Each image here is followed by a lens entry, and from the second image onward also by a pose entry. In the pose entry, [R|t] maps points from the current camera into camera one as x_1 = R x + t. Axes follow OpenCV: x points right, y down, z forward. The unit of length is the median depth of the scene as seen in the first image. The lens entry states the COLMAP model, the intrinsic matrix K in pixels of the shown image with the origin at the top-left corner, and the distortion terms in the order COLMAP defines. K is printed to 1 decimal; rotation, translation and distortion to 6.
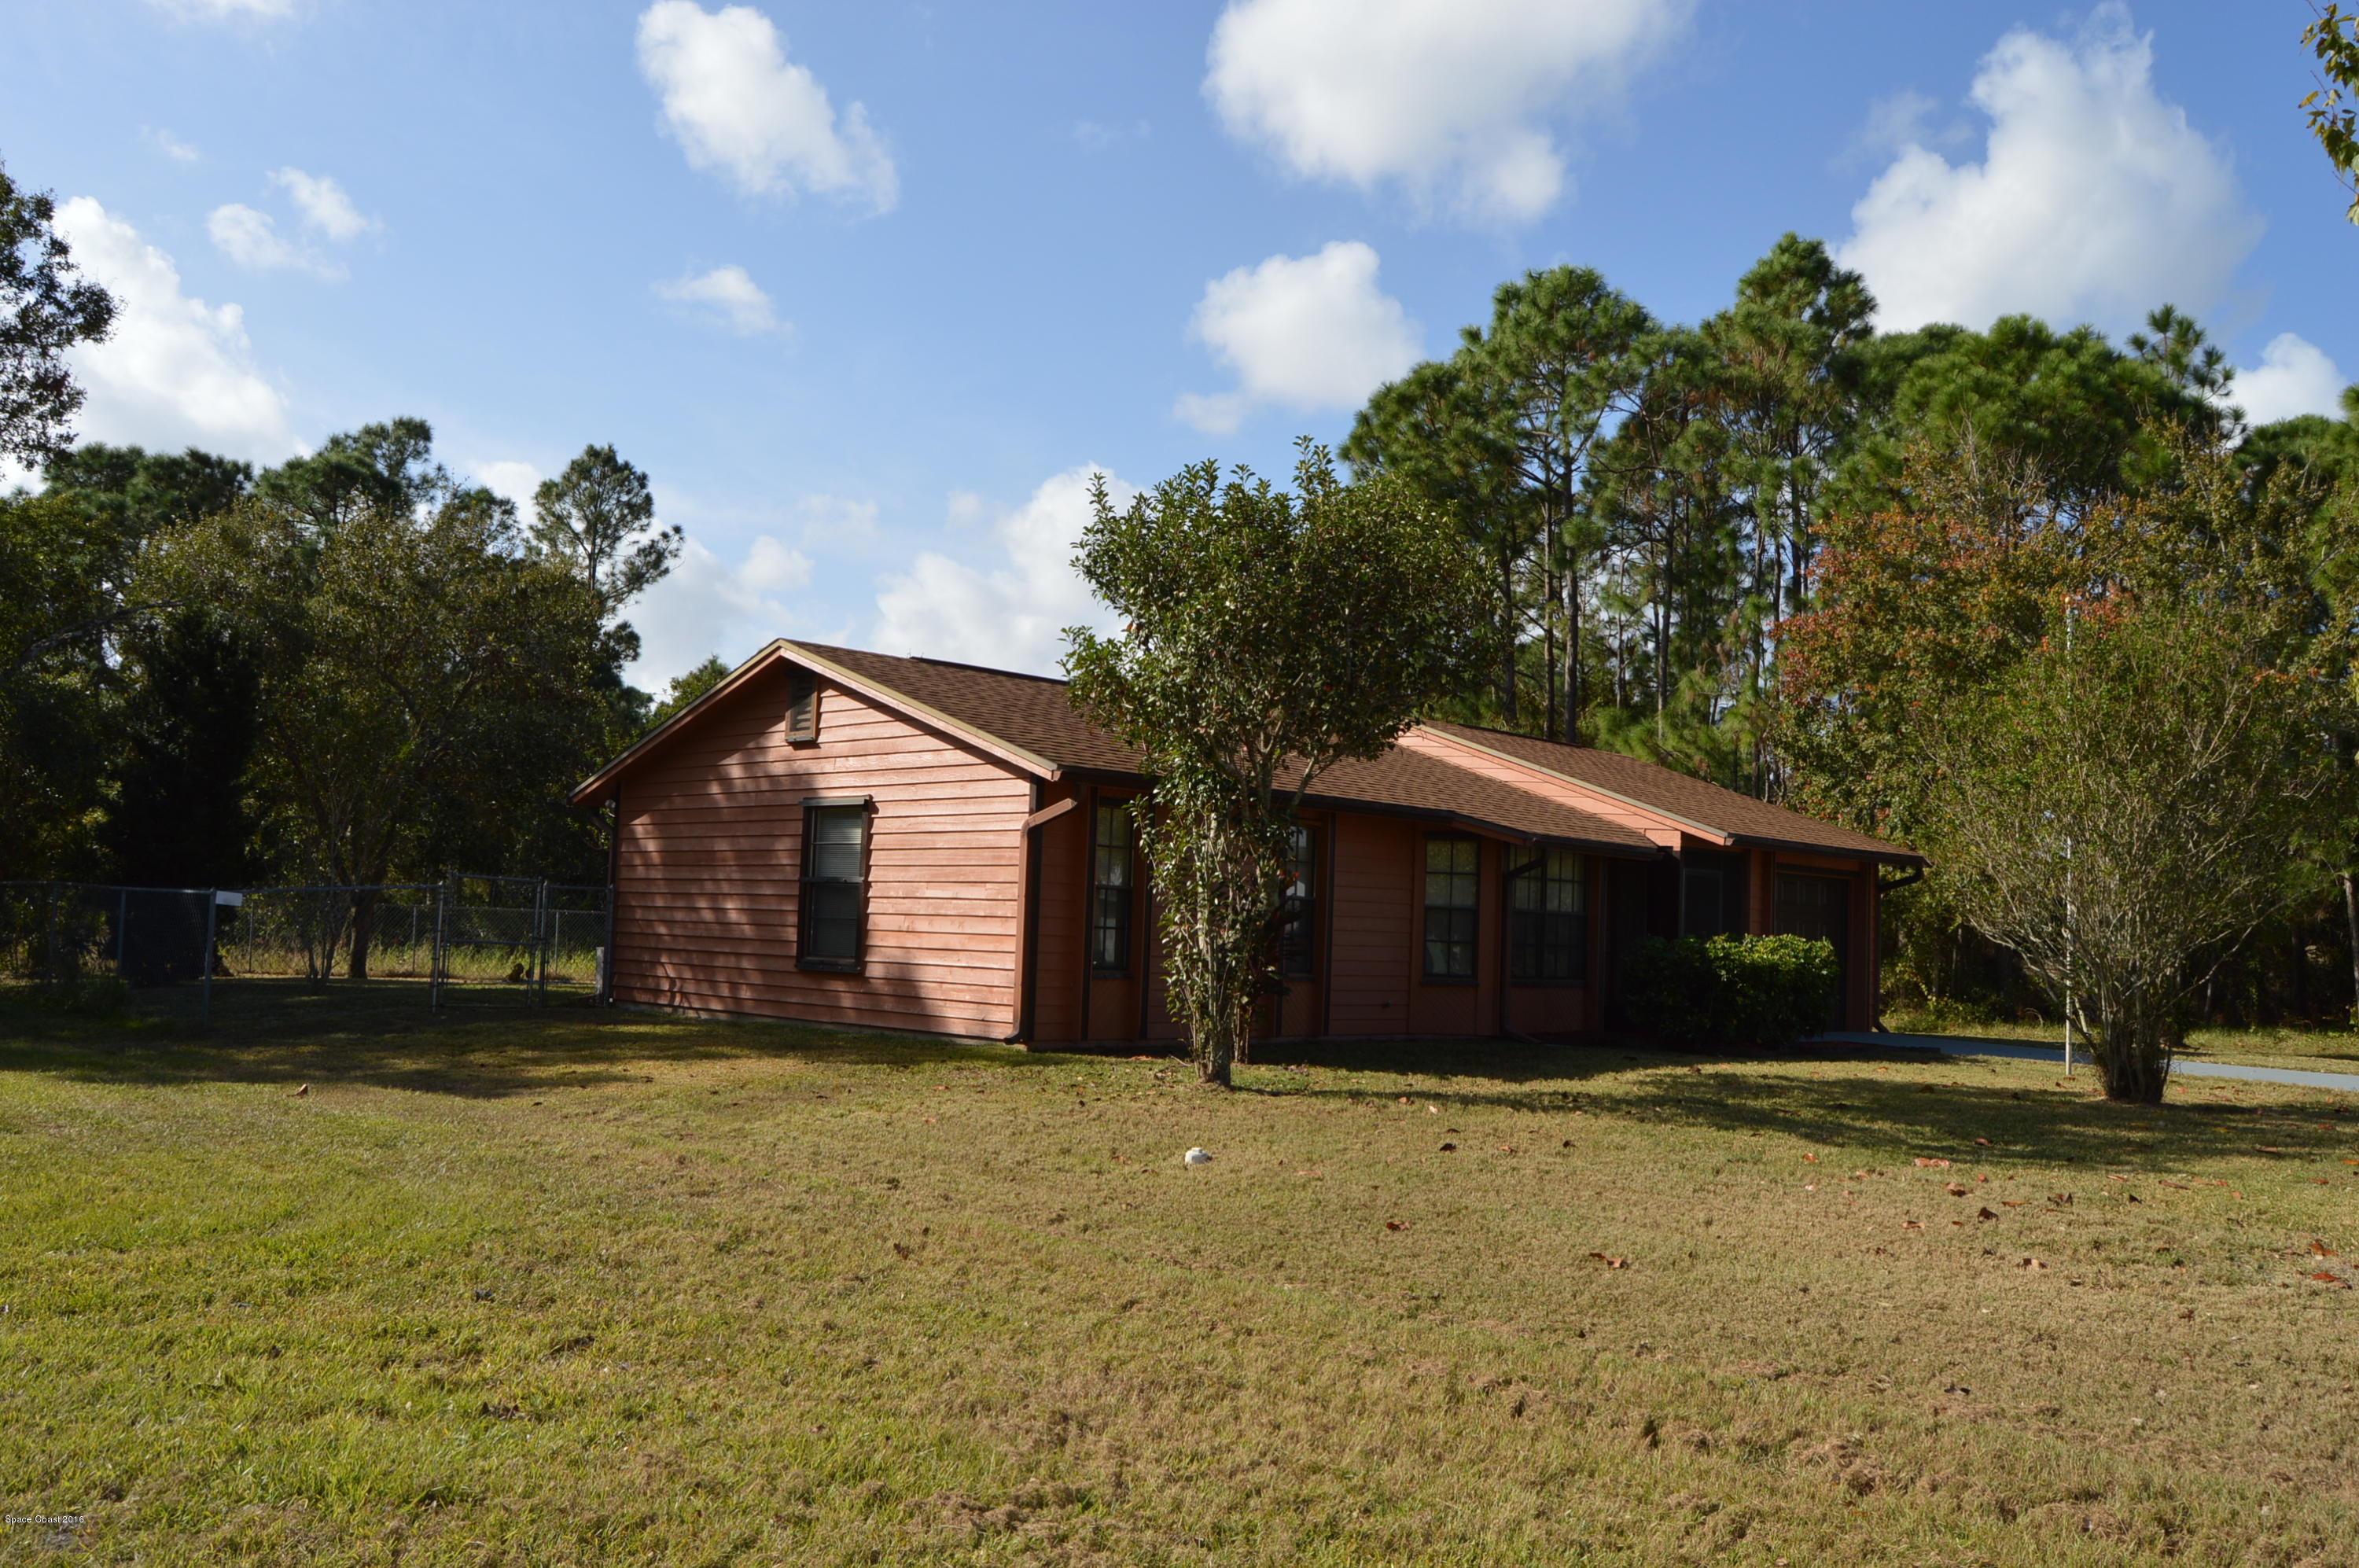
lens RADIAL K [[1758.1, 0, 1179.5], [0, 1758.1, 784.0], [0, 0, 1]] dist [-0.048658, 0.002544]
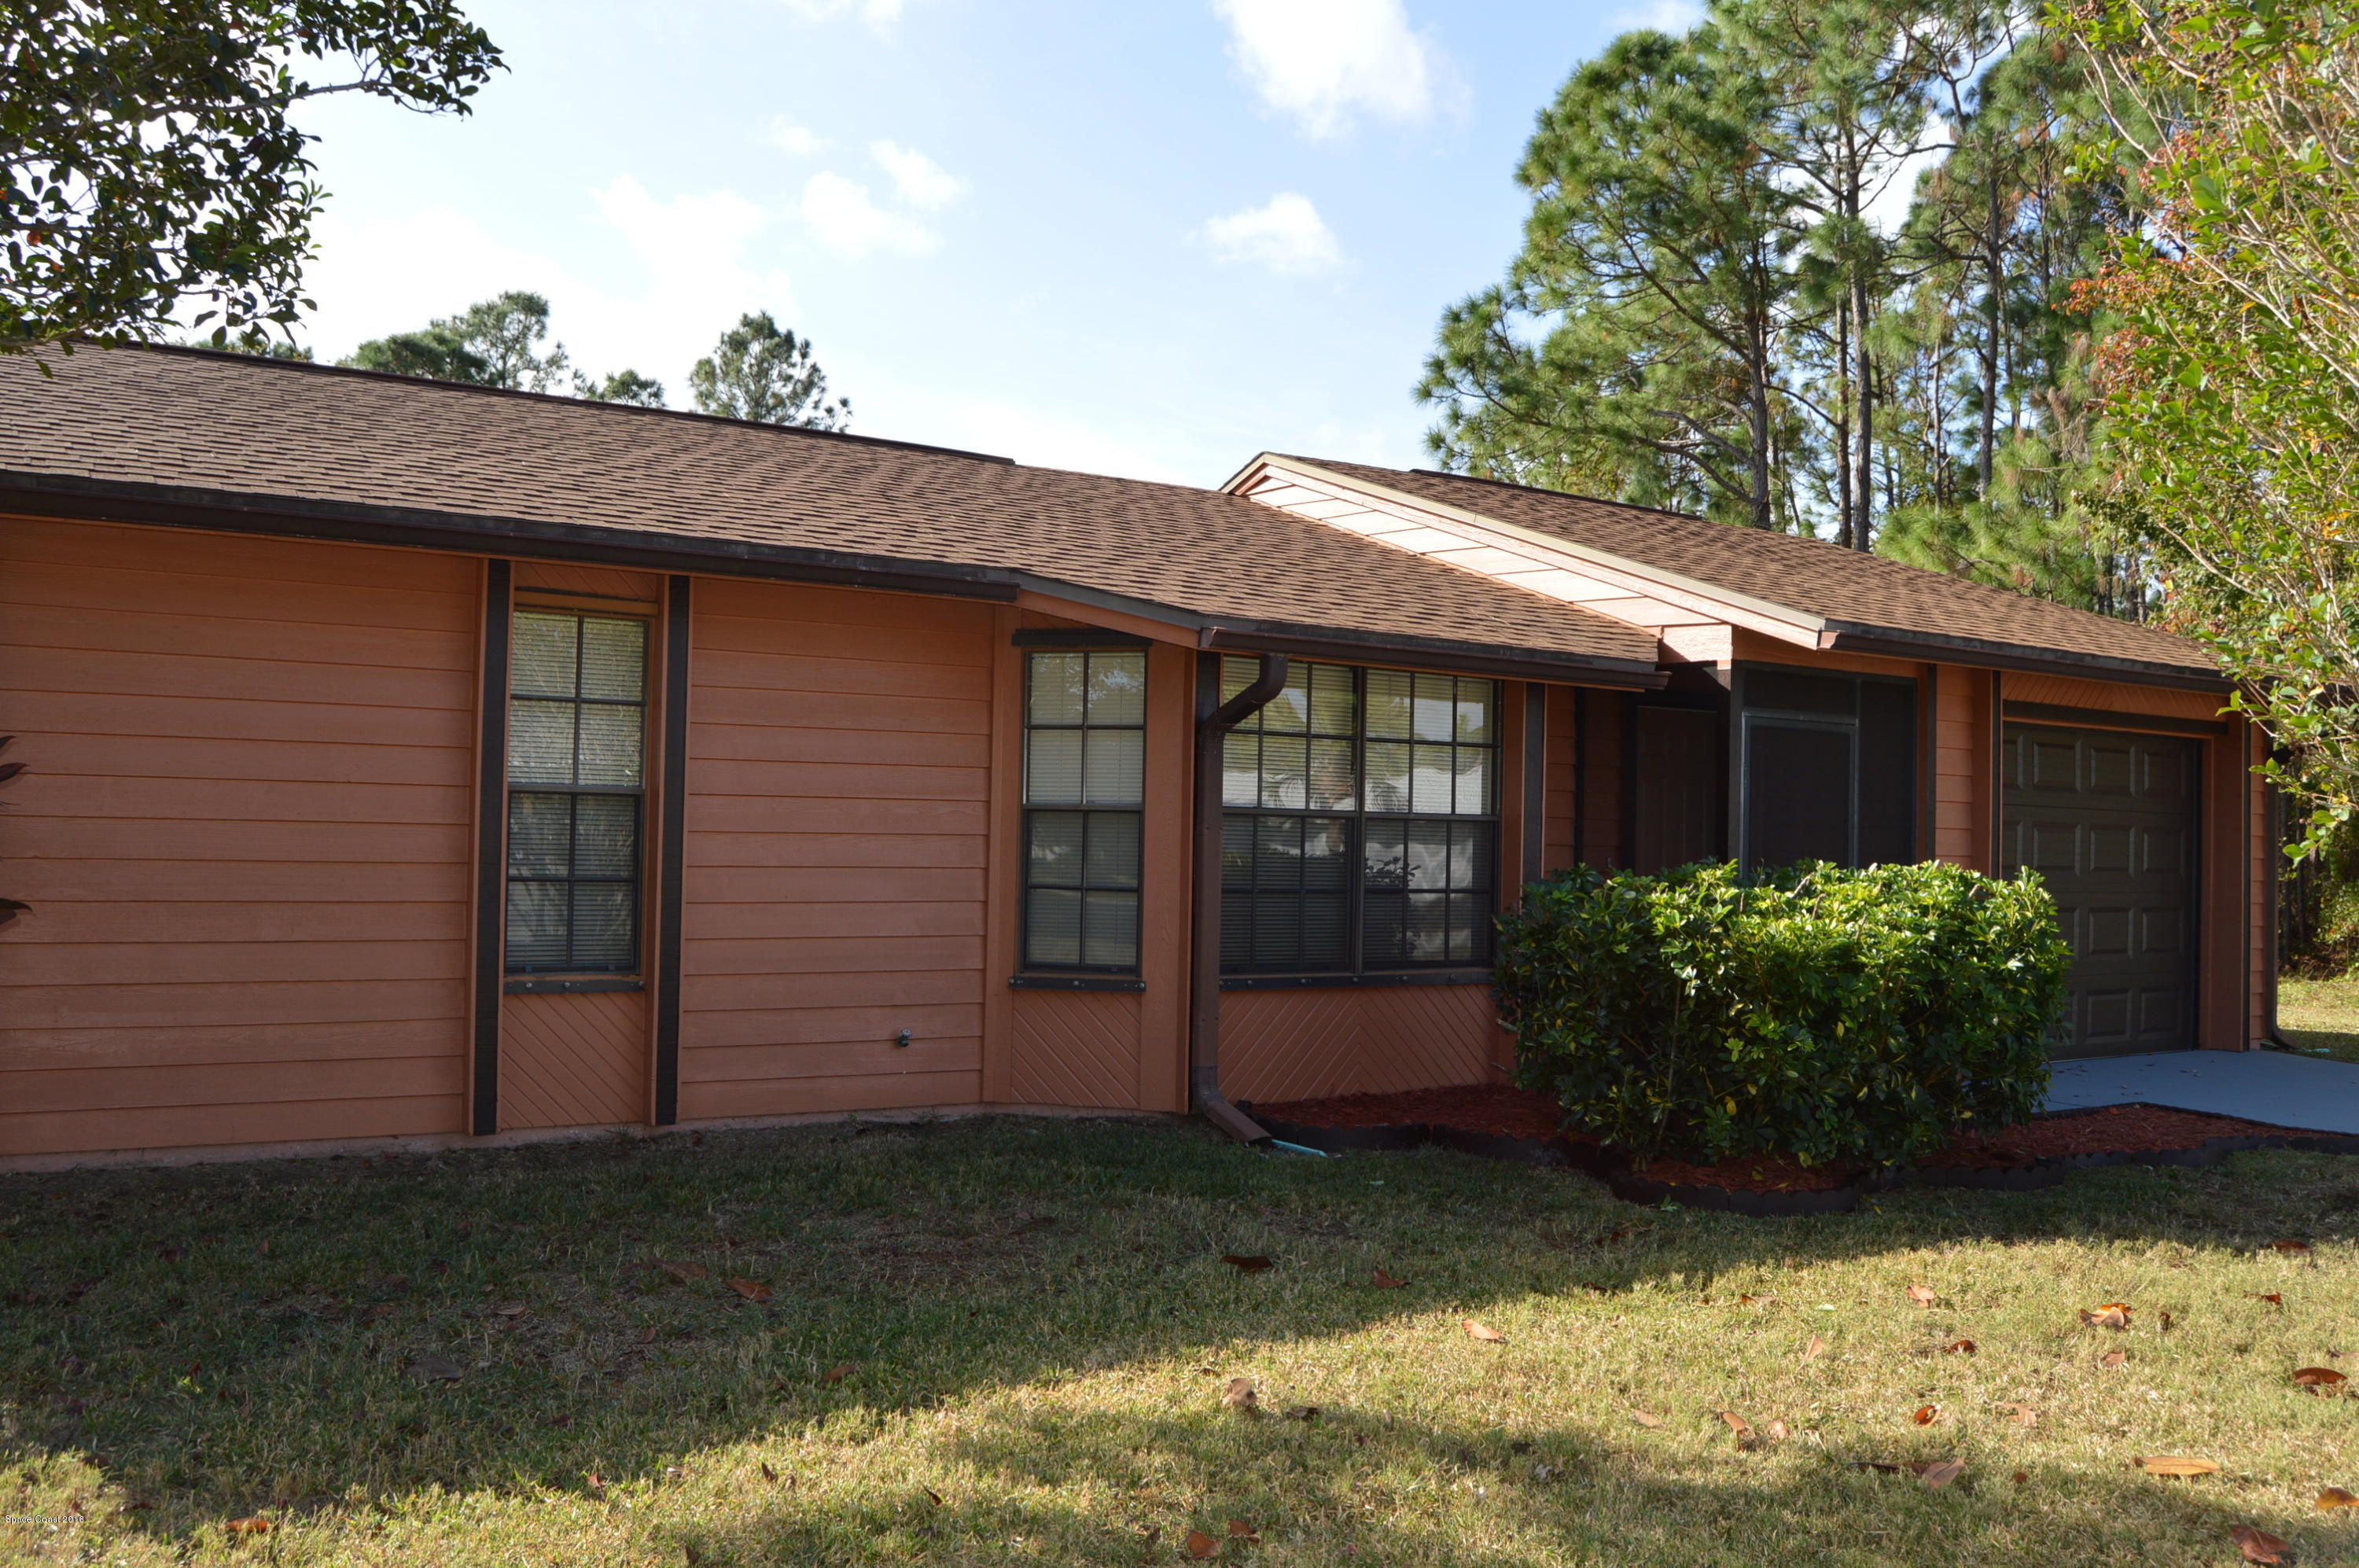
lens RADIAL K [[1884.3, 0, 1194.5], [0, 1884.3, 814.3], [0, 0, 1]] dist [-0.092312, -0.003085]
pose [[0.977328, -0.020879, -0.210699, 0.250750], [0.032629, 0.998091, 0.052443, 0.044581], [0.209201, -0.058129, 0.976143, 0.518677]]
